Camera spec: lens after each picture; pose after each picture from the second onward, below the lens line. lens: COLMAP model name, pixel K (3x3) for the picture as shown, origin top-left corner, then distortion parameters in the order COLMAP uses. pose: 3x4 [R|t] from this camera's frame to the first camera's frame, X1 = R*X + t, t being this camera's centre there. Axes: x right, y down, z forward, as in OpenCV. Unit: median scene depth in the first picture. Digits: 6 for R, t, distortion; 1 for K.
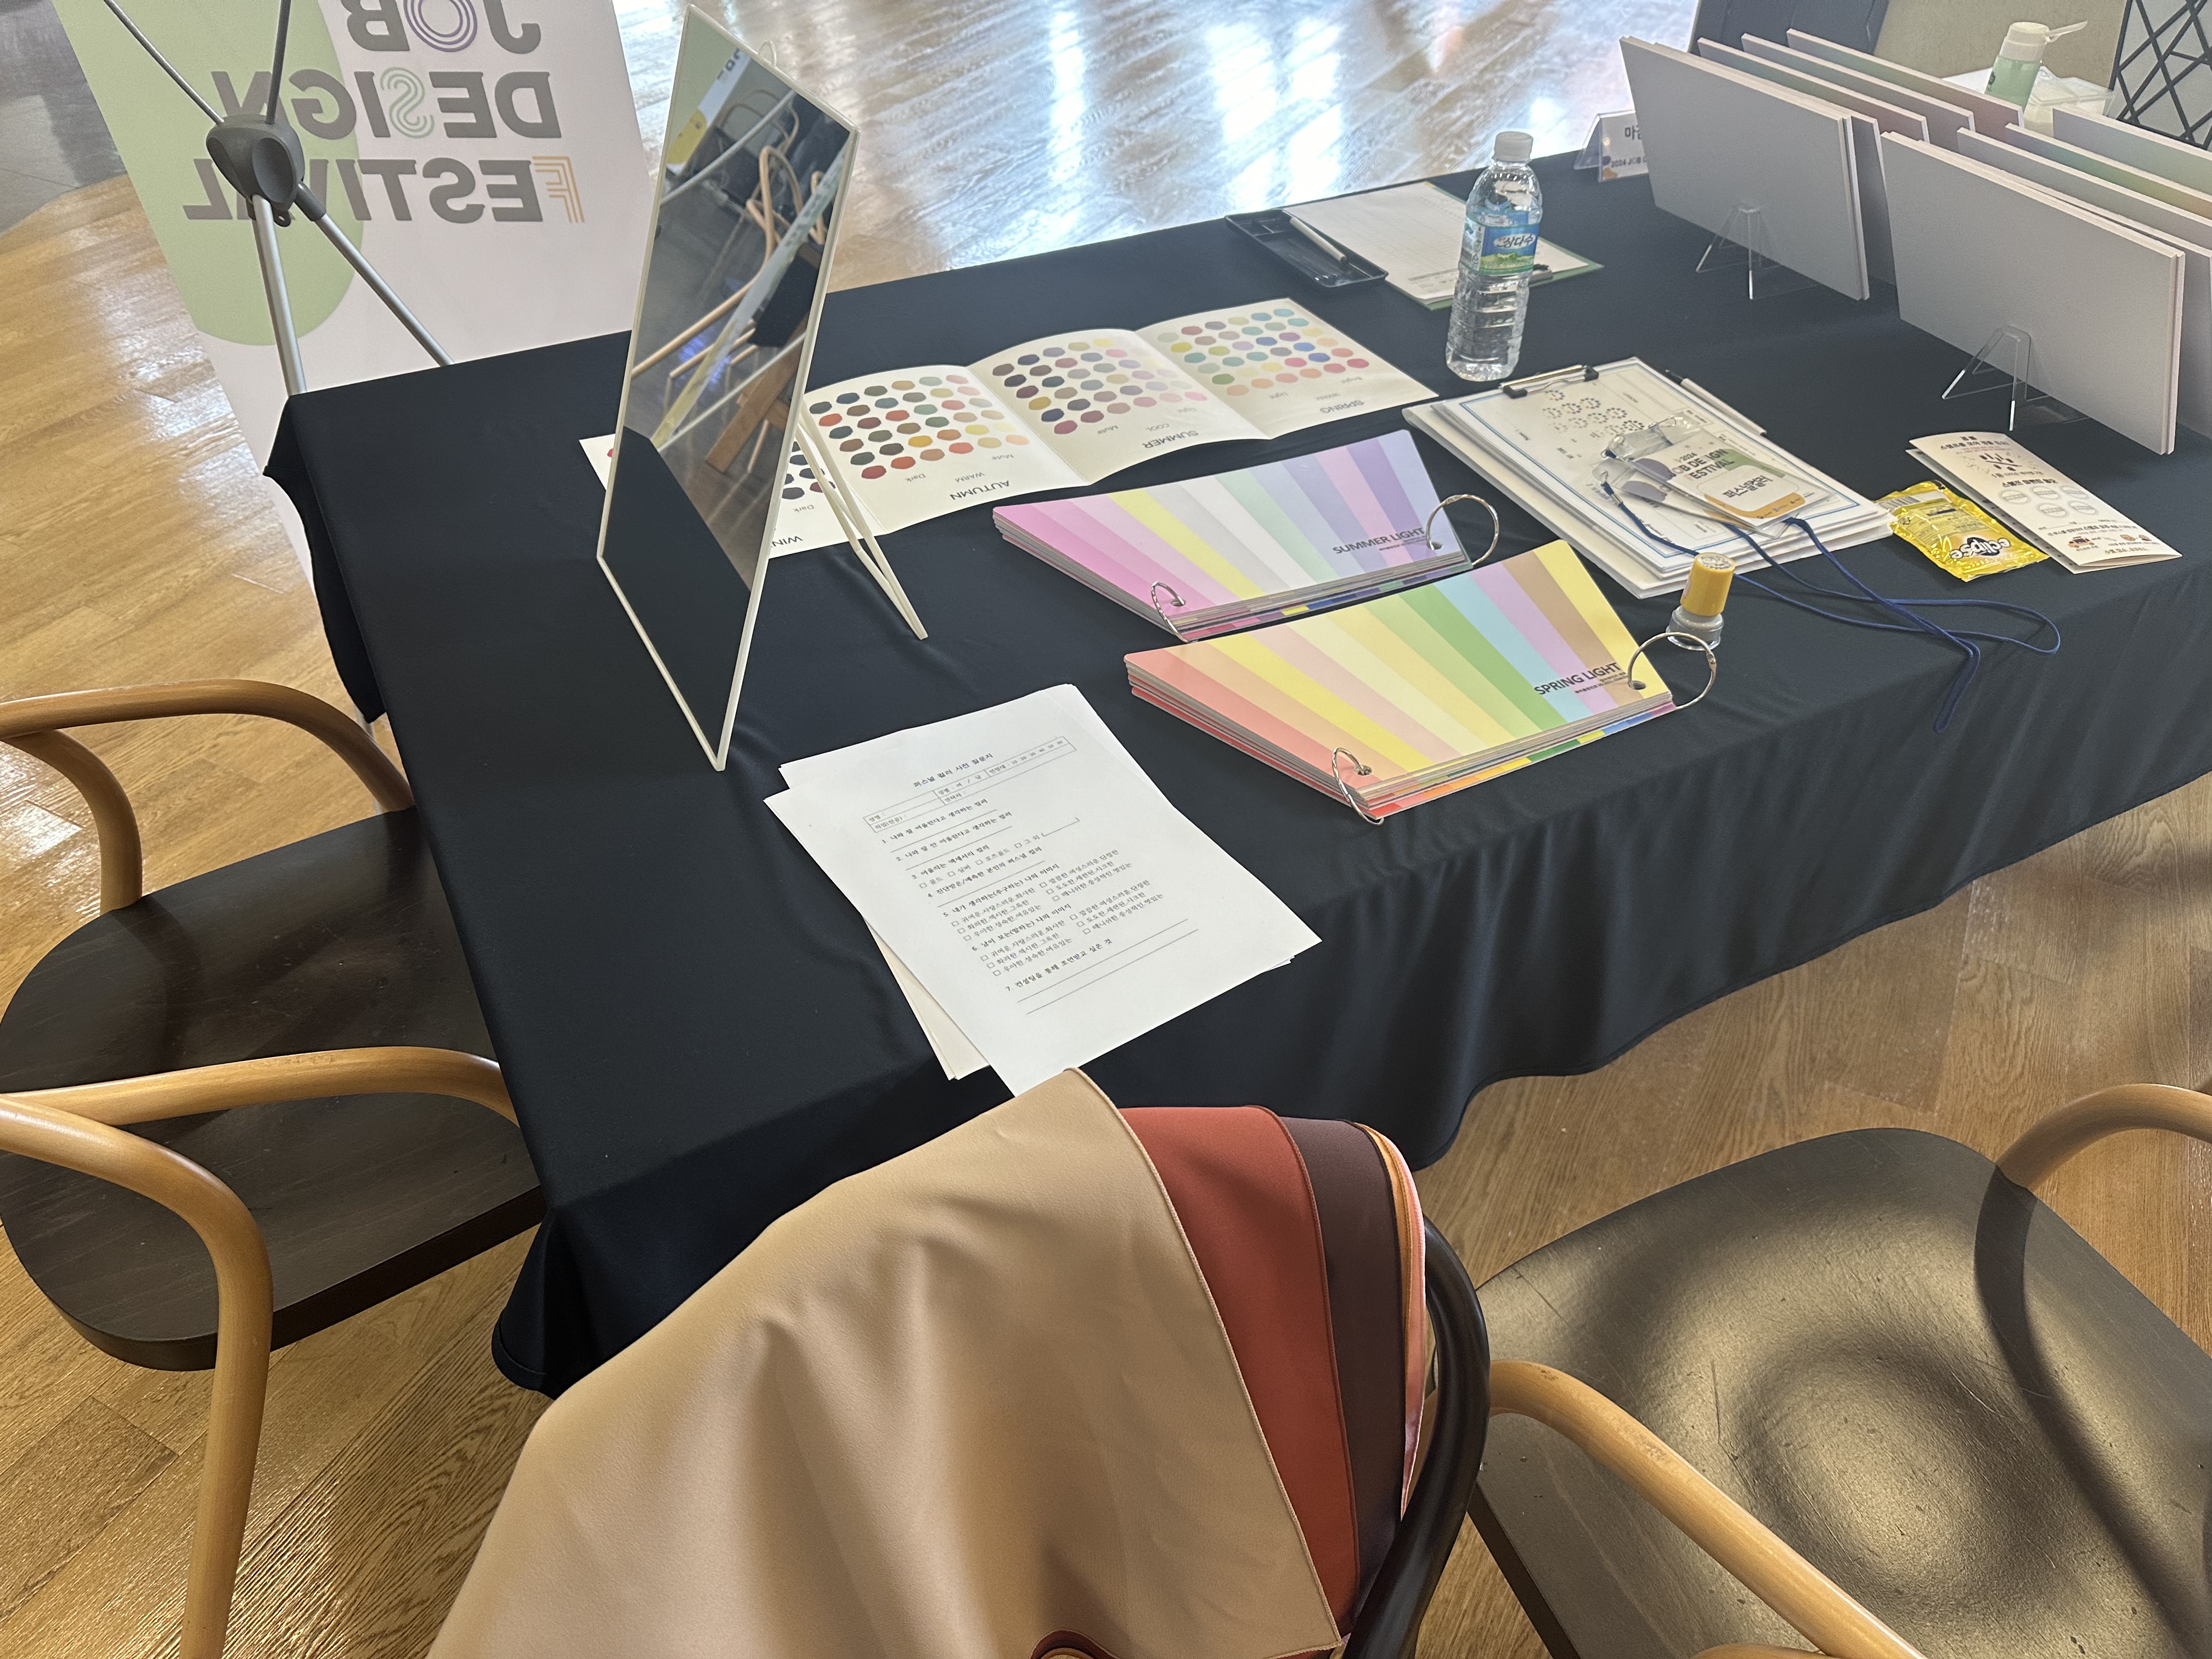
lens RADIAL K [[1588.0, 0, 1108.2], [0, 1588.0, 881.9], [0, 0, 1]] dist [0.056318, -0.071048]
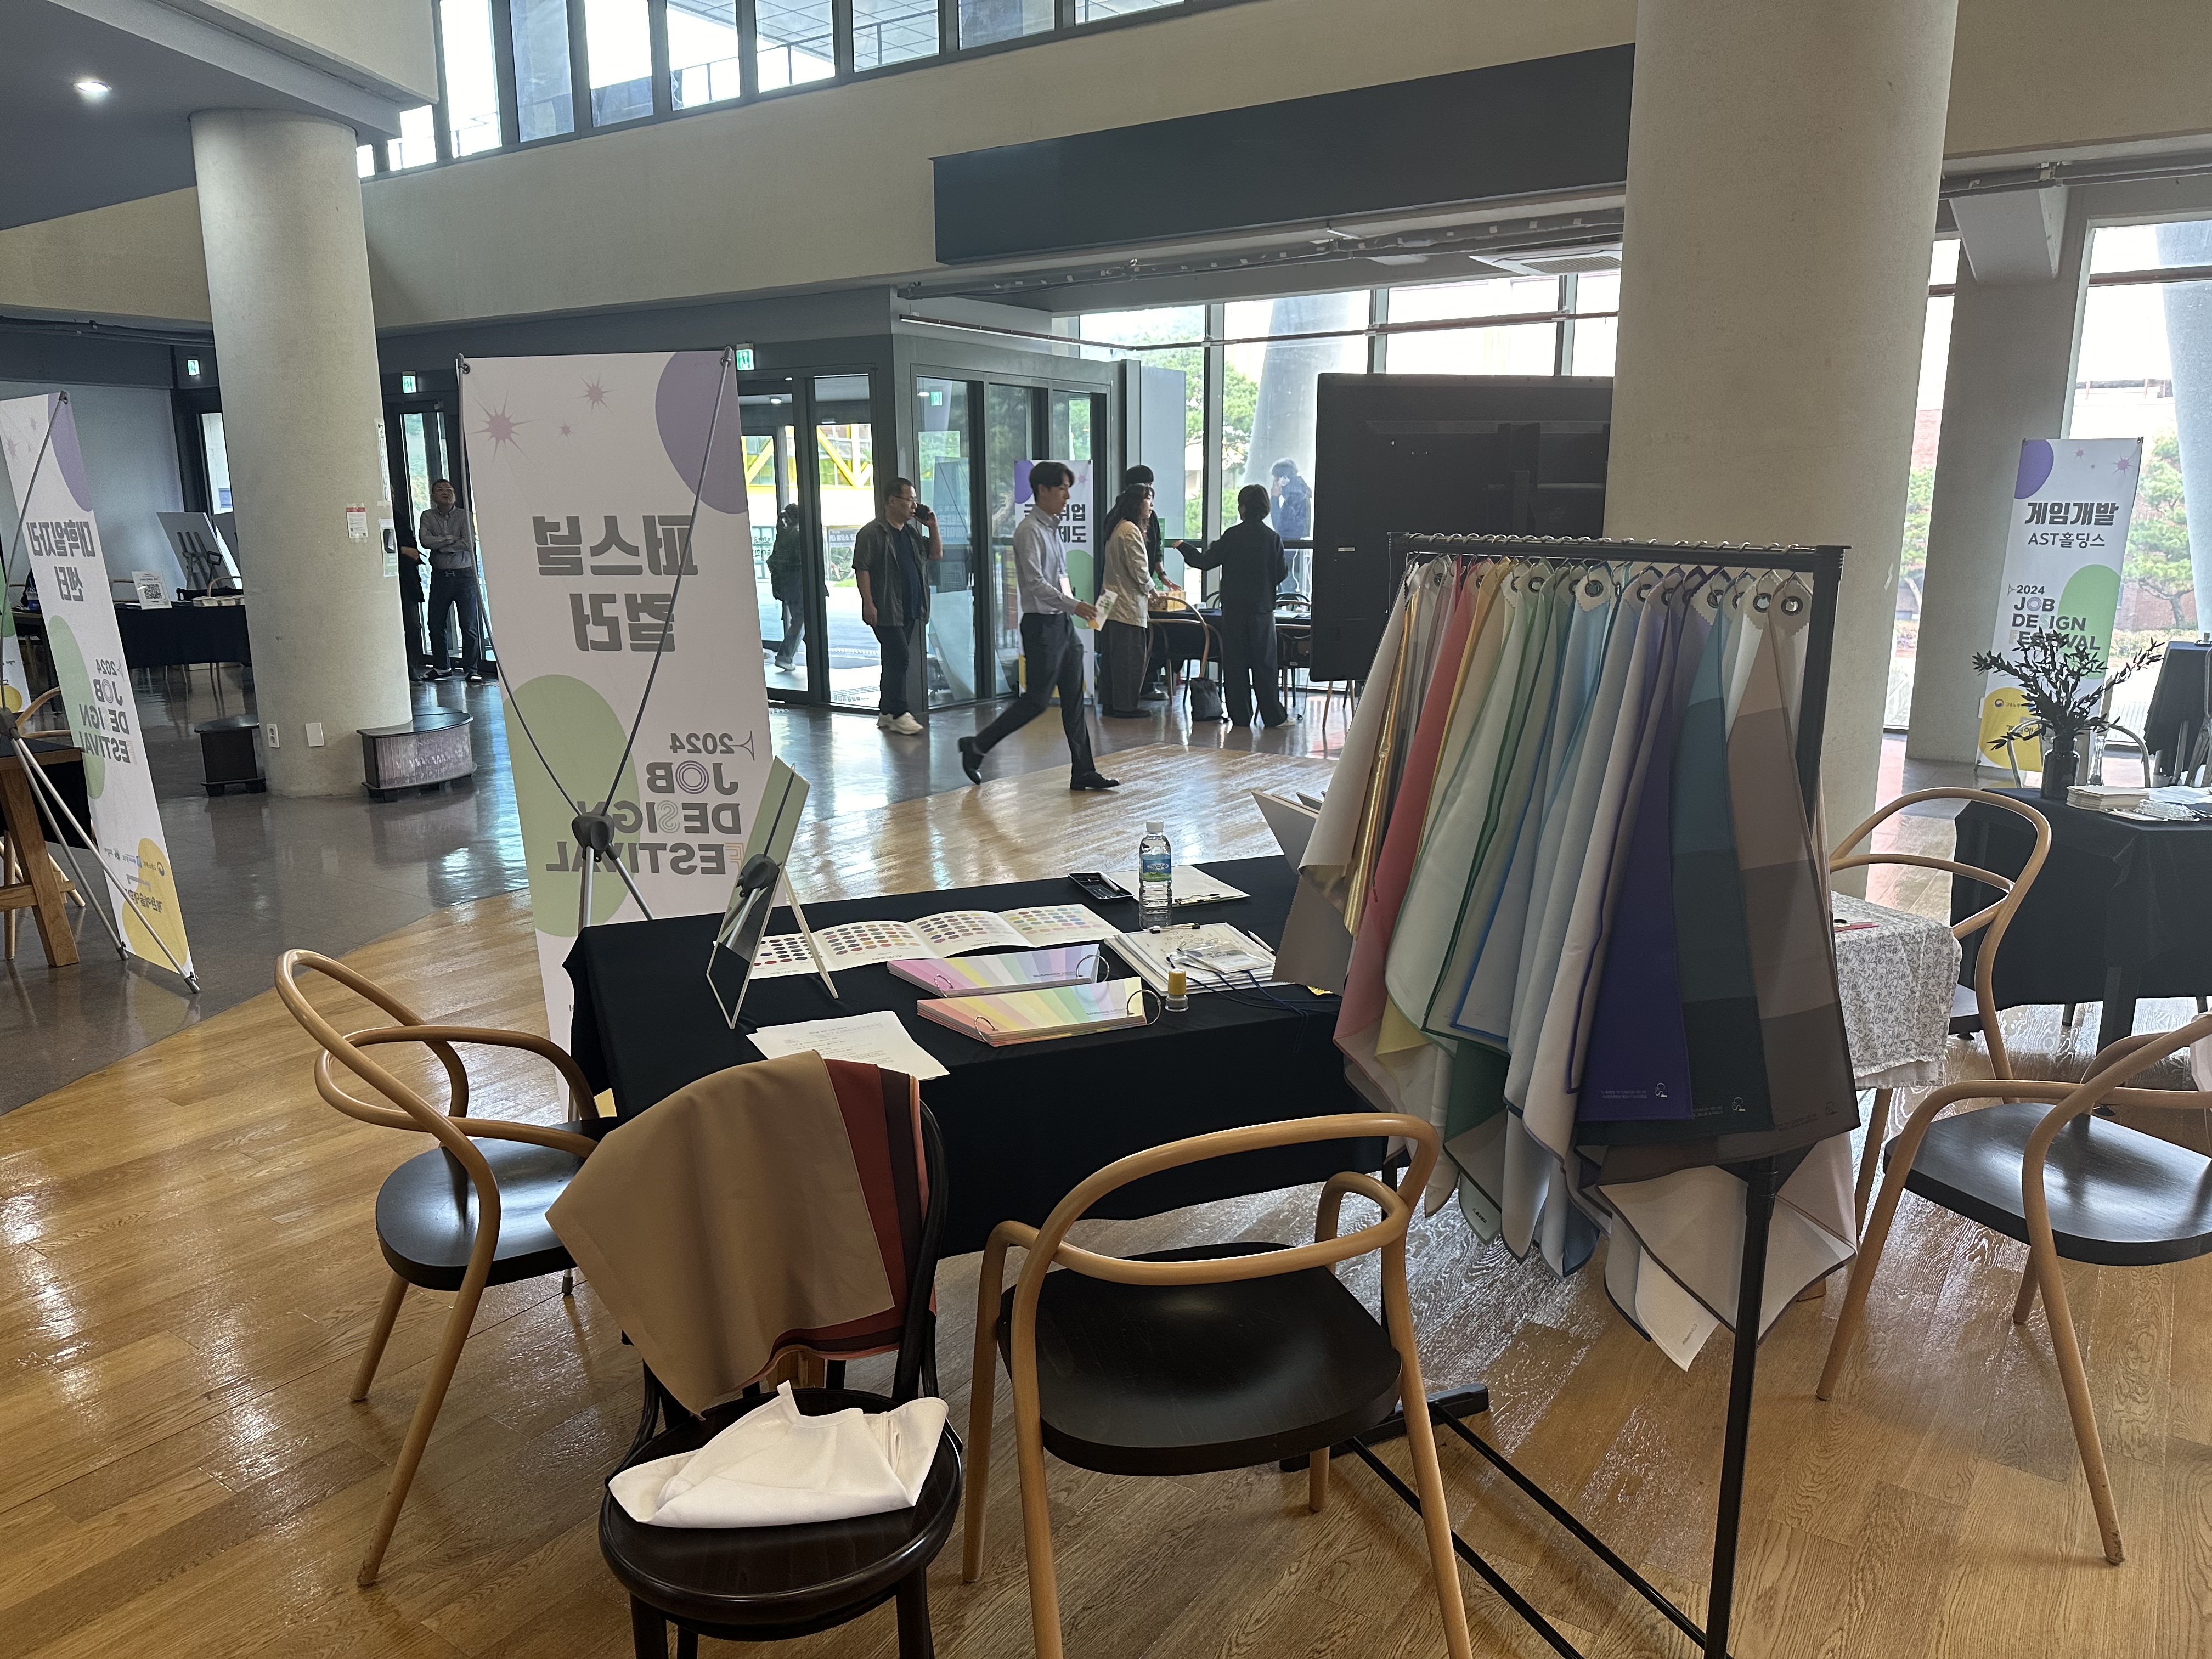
lens RADIAL K [[1588.0, 0, 1108.2], [0, 1588.0, 881.9], [0, 0, 1]] dist [0.056318, -0.071048]
pose [[0.992898, 0.019950, -0.117287, 0.411294], [-0.071769, 0.886703, -0.456735, 0.547507], [0.094887, 0.461909, 0.881837, -0.795920]]
